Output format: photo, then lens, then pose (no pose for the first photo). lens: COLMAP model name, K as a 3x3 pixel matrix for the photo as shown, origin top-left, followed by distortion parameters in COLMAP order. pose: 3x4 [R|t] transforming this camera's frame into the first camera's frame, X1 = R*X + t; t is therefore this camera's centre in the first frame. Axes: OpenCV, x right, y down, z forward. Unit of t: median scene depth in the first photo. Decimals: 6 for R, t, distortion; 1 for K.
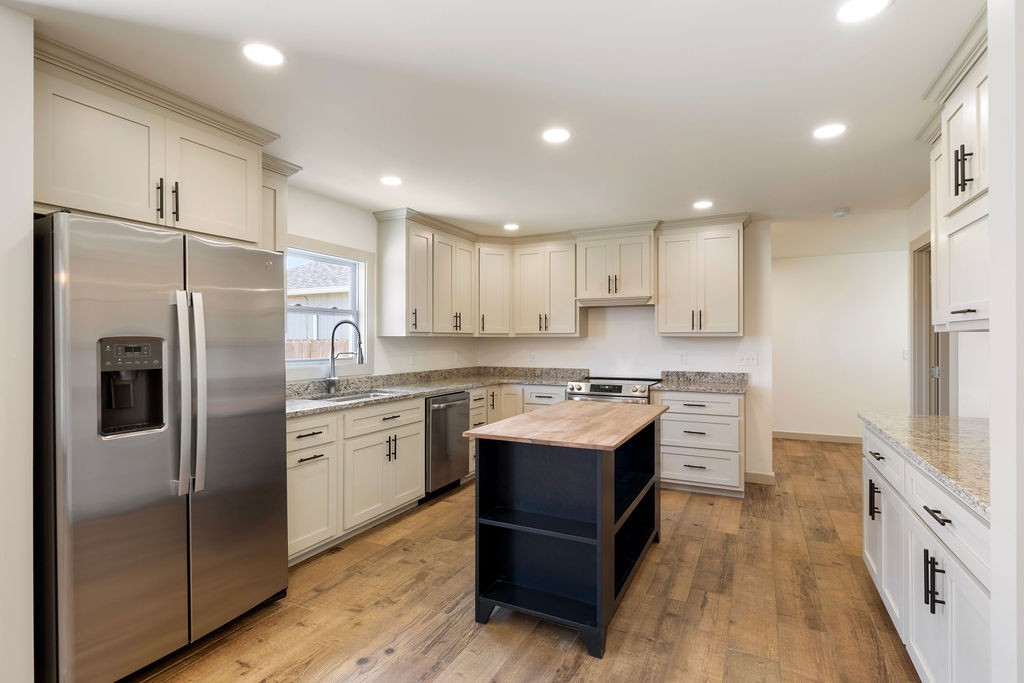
lens RADIAL K [[492.5, 0, 517.9], [0, 492.5, 338.0], [0, 0, 1]] dist [-0.000987, -0.000005]
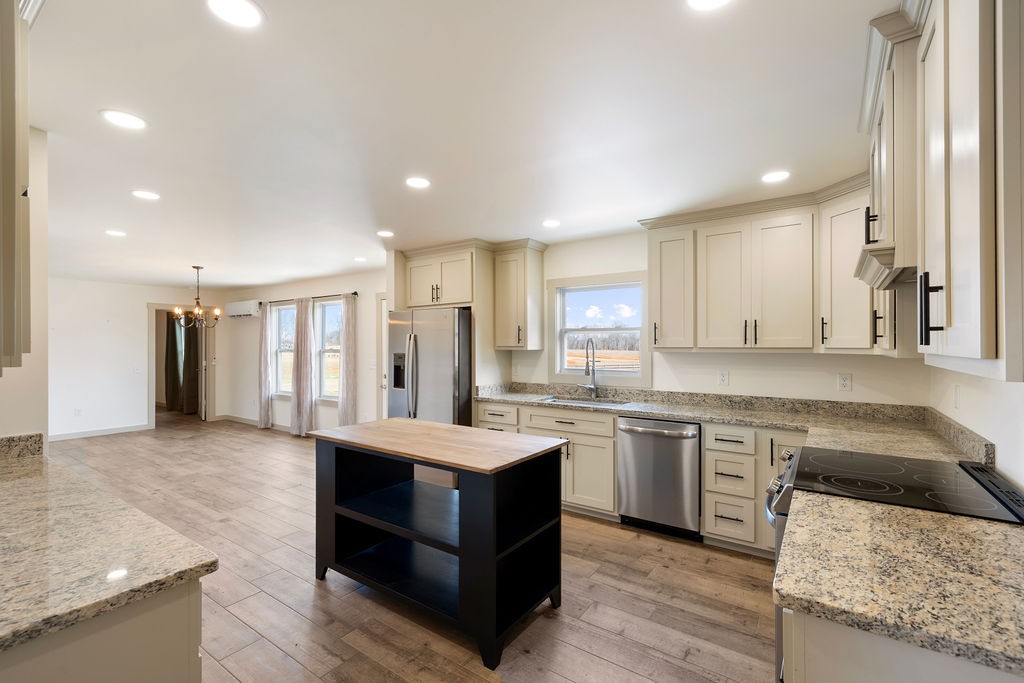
lens RADIAL K [[454.1, 0, 512.0], [0, 454.1, 341.5], [0, 0, 1]] dist [0.009676, 0.000118]
pose [[-0.165094, -0.006130, -0.986259, 0.637514], [0.006878, 0.999949, -0.007367, -0.017842], [0.986254, -0.007999, -0.165043, 0.809818]]
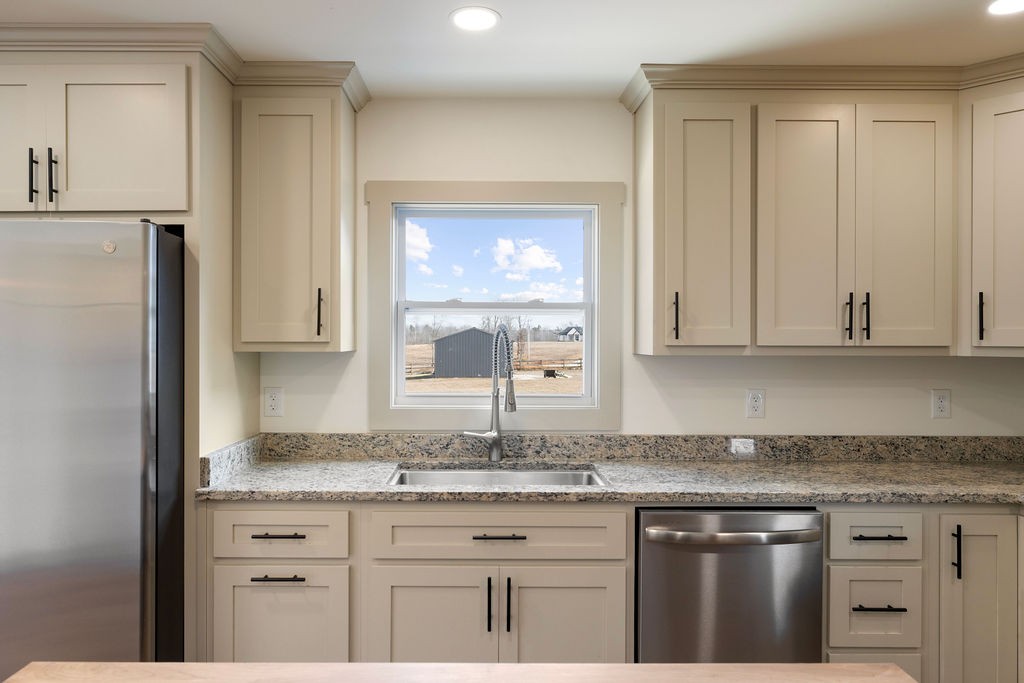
lens RADIAL K [[680.7, 0, 484.4], [0, 680.7, 331.2], [0, 0, 1]] dist [-0.000447, 0.000561]
pose [[0.437287, -0.007077, -0.899294, 0.236361], [0.001691, 0.999974, -0.007047, -0.019619], [0.899320, 0.001561, 0.437287, 0.544422]]
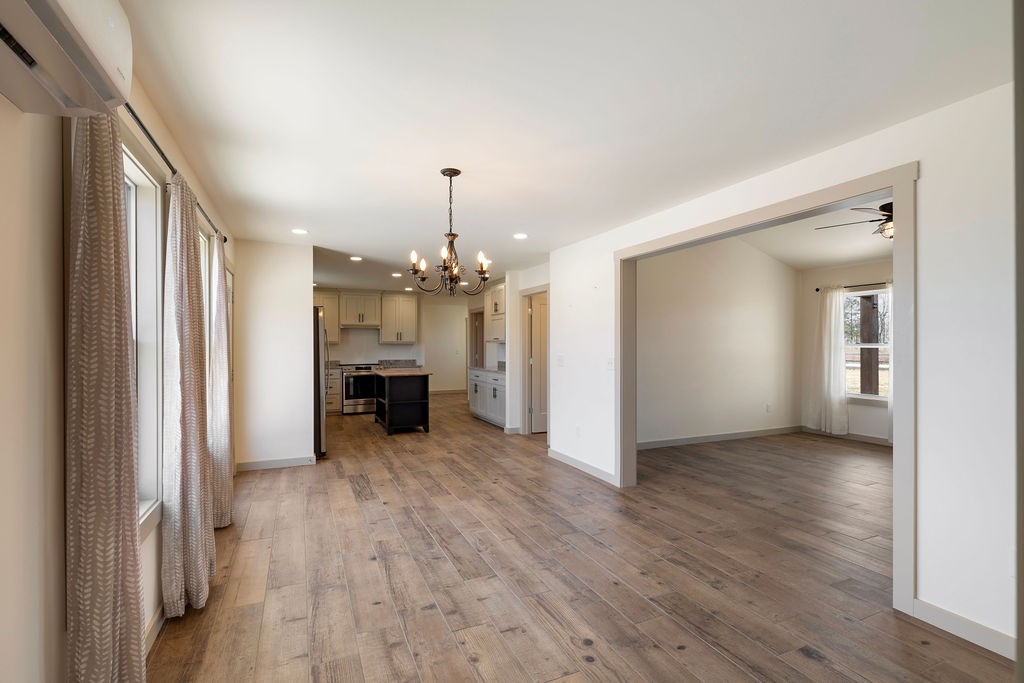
lens RADIAL K [[474.8, 0, 511.2], [0, 474.8, 341.1], [0, 0, 1]] dist [-0.000008, 0.000107]
pose [[0.646305, 0.006068, 0.763055, -0.953188], [-0.002148, 0.999979, -0.006133, -0.002789], [-0.763076, 0.002325, 0.646305, -0.782190]]
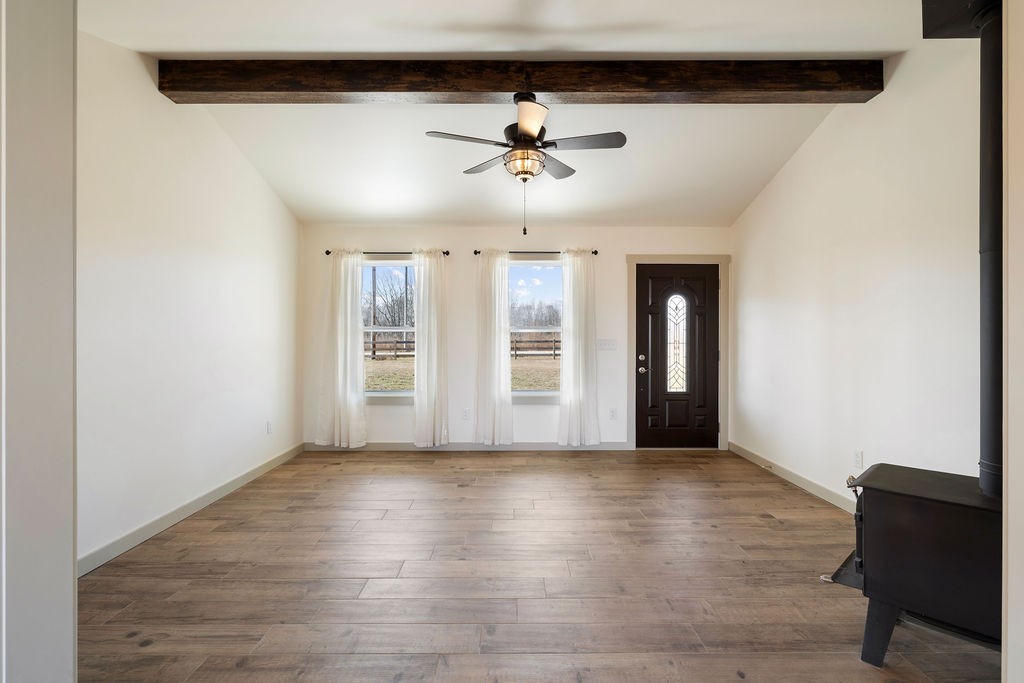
lens RADIAL K [[492.5, 0, 517.9], [0, 492.5, 338.0], [0, 0, 1]] dist [-0.000987, -0.000005]
pose [[-0.430827, -0.003144, 0.902429, -0.345286], [-0.004624, 0.999988, 0.001277, 0.018014], [-0.902423, -0.003622, -0.430837, -0.432791]]
